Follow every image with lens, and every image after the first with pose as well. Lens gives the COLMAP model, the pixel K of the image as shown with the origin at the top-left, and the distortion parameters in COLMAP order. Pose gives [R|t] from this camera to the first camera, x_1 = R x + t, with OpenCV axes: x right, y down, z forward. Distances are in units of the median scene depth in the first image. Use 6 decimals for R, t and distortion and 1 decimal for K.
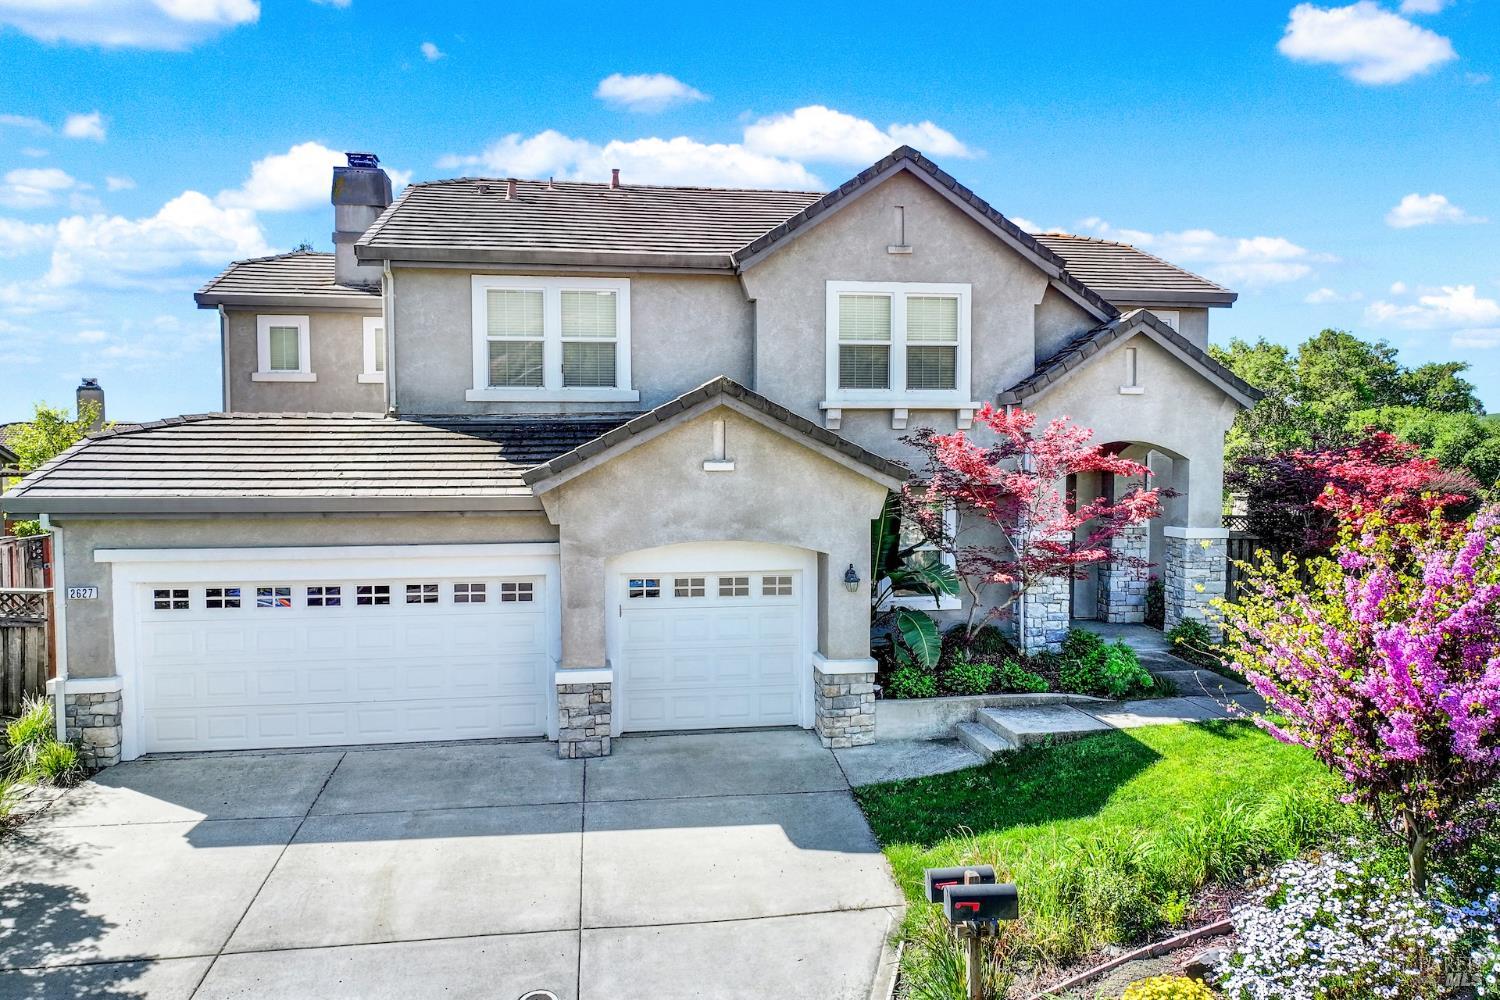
lens RADIAL K [[1032.8, 0, 749.8], [0, 1032.8, 526.0], [0, 0, 1]] dist [-0.000812, 0.039978]
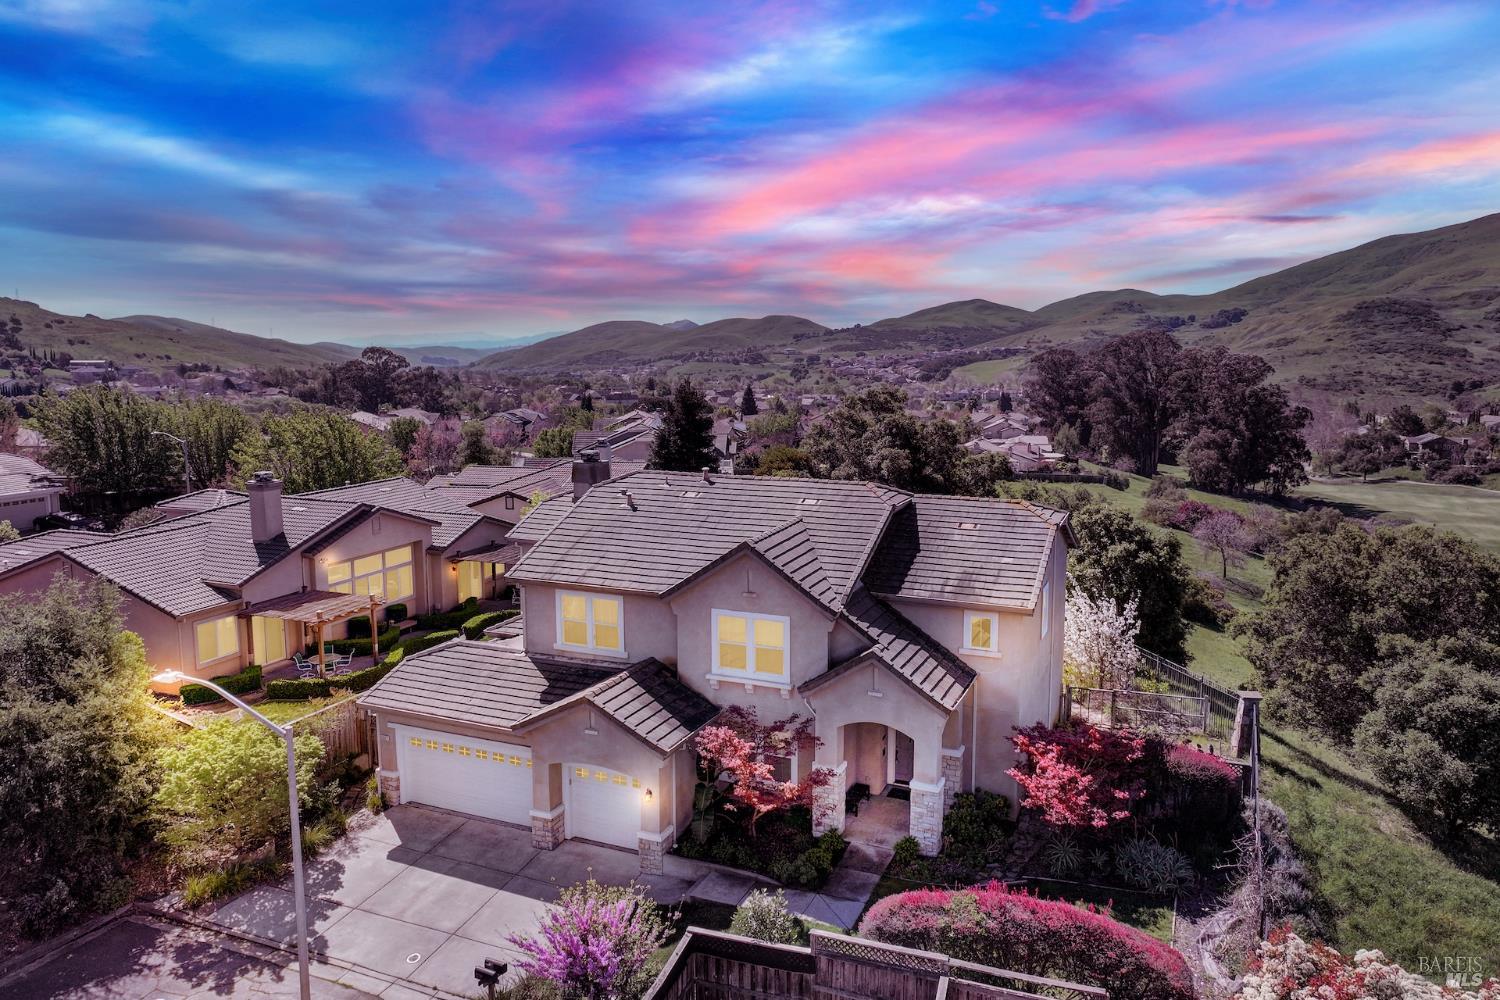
lens RADIAL K [[1044.6, 0, 757.9], [0, 1044.6, 496.0], [0, 0, 1]] dist [-0.000257, 0.008987]
pose [[0.845520, 0.078592, -0.528128, 1.290893], [-0.033836, 0.995007, 0.093899, -0.719842], [0.532871, -0.061524, 0.843957, -0.569427]]
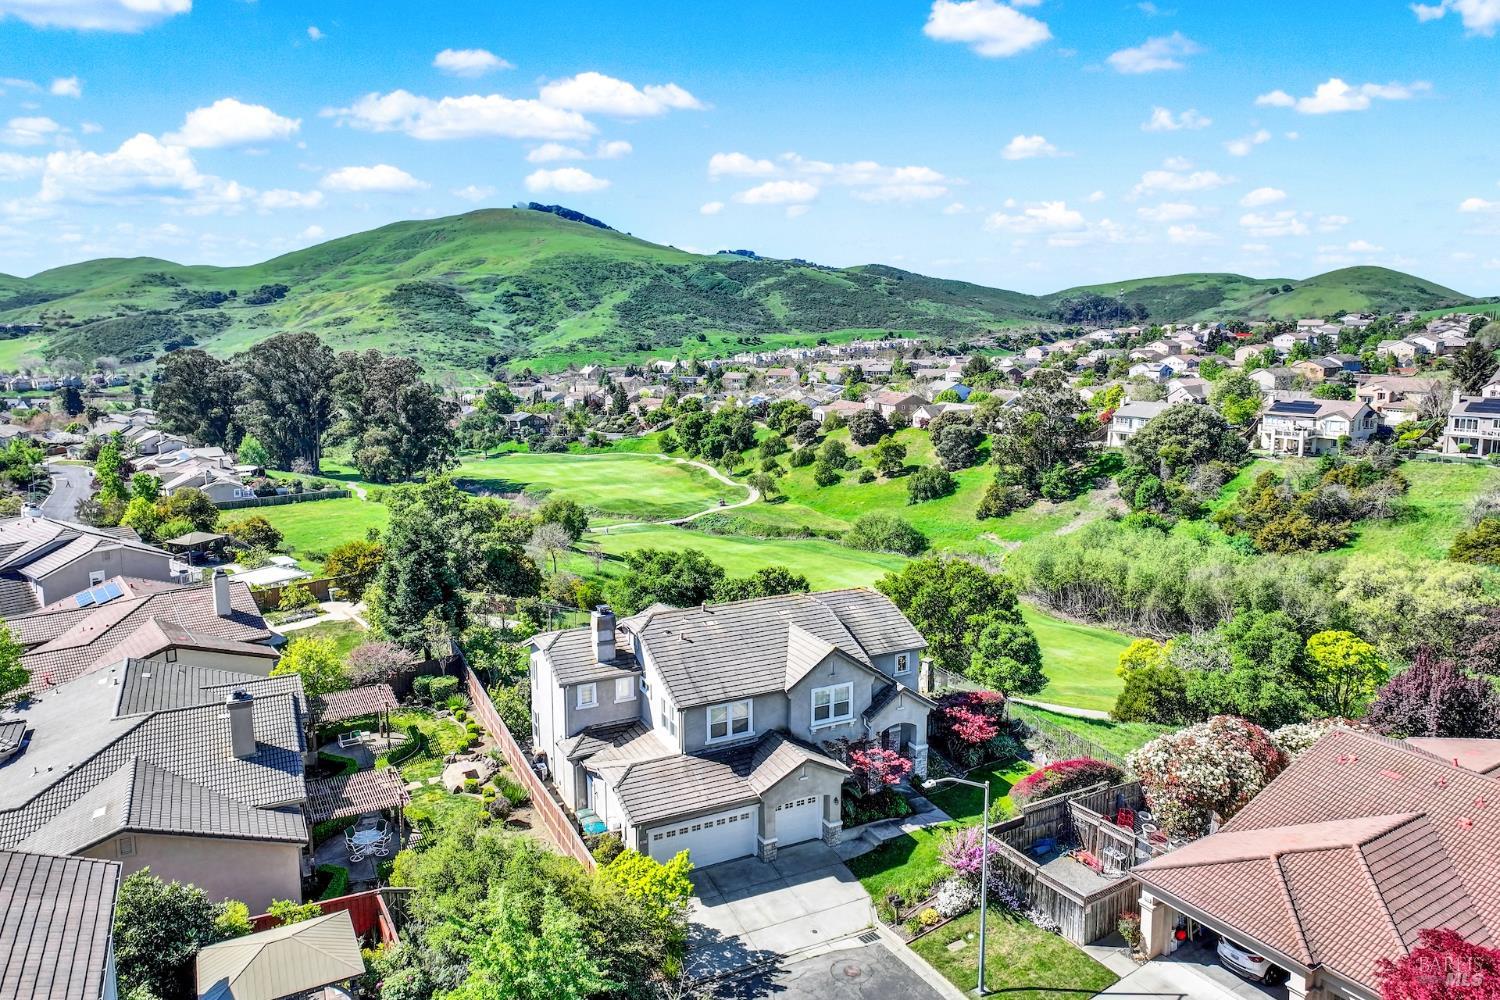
lens RADIAL K [[1044.6, 0, 757.9], [0, 1044.6, 496.0], [0, 0, 1]] dist [-0.000257, 0.008987]
pose [[0.951353, -0.049000, 0.304180, -1.193301], [0.013837, 0.993071, 0.116696, -1.404960], [-0.307791, -0.106810, 0.945440, -2.198482]]
